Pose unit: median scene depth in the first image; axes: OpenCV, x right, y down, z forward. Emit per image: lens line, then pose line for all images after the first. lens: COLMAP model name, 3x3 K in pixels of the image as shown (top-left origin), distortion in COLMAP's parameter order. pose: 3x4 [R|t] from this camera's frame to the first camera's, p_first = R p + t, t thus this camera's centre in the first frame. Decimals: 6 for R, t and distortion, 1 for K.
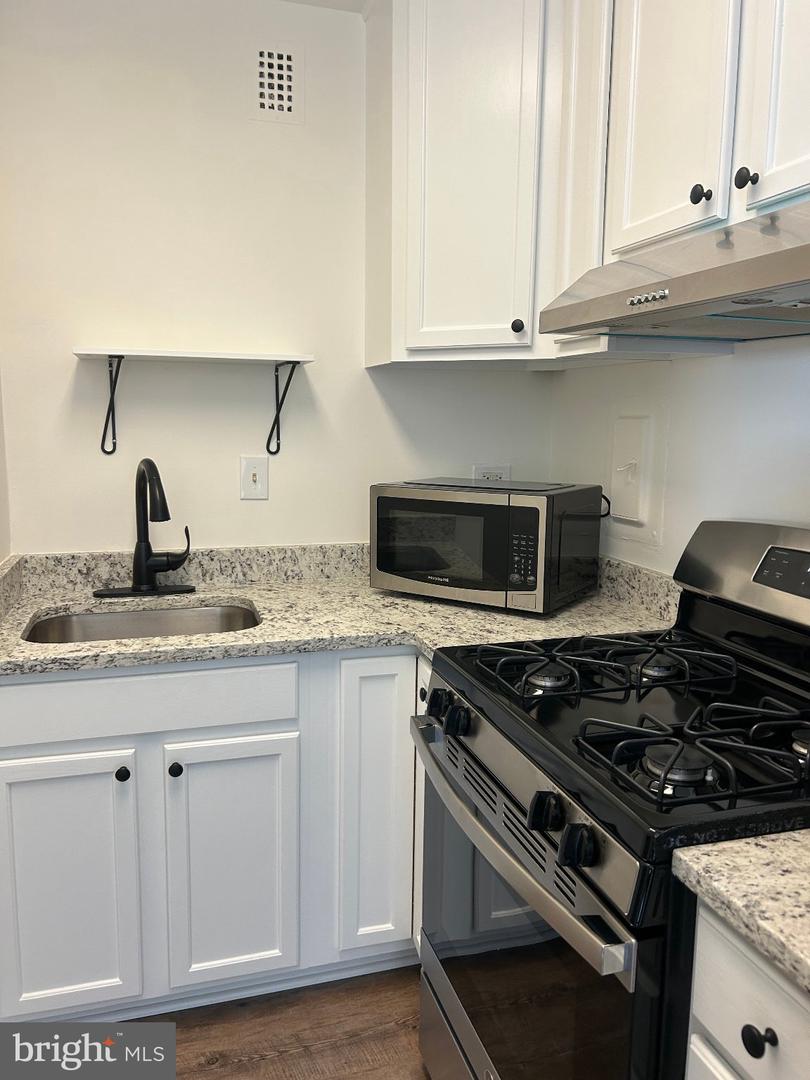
lens RADIAL K [[827.9, 0, 406.9], [0, 827.9, 541.5], [0, 0, 1]] dist [0.060247, -0.064796]
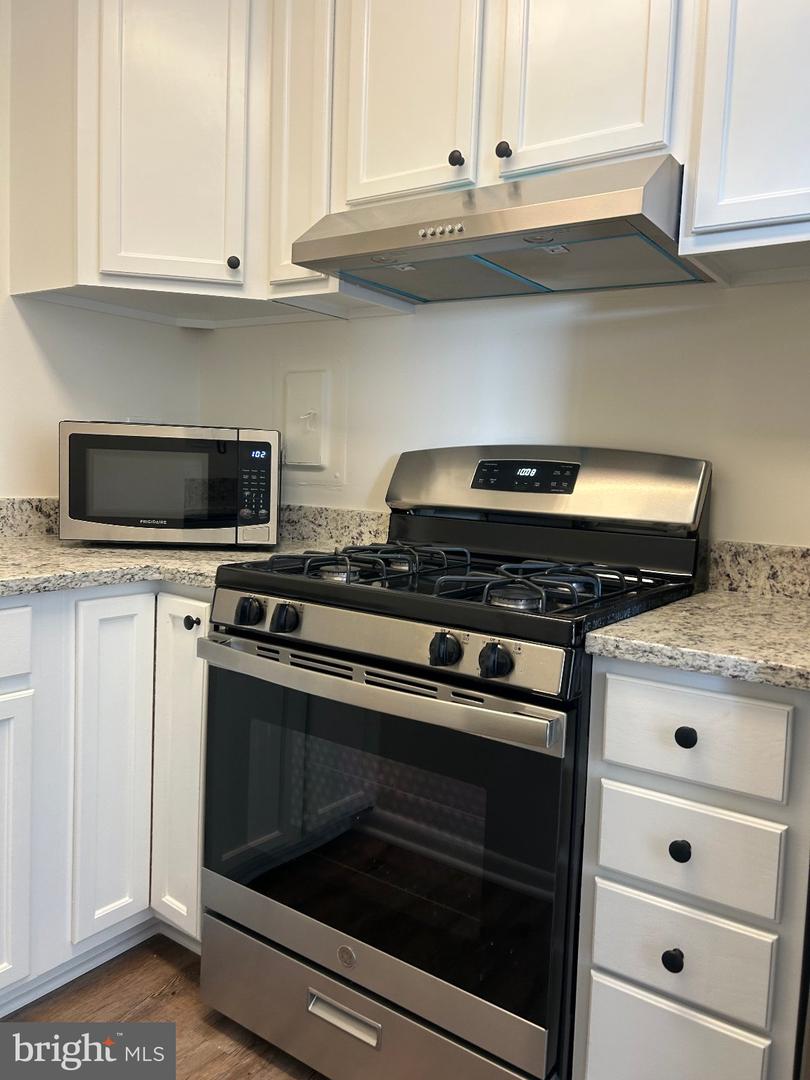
lens RADIAL K [[827.9, 0, 406.9], [0, 827.9, 541.5], [0, 0, 1]] dist [0.060247, -0.064796]
pose [[0.780666, -0.036834, 0.623862, -0.362215], [0.067543, 0.997387, -0.025633, 0.127175], [-0.621288, 0.062148, 0.781114, 0.087582]]
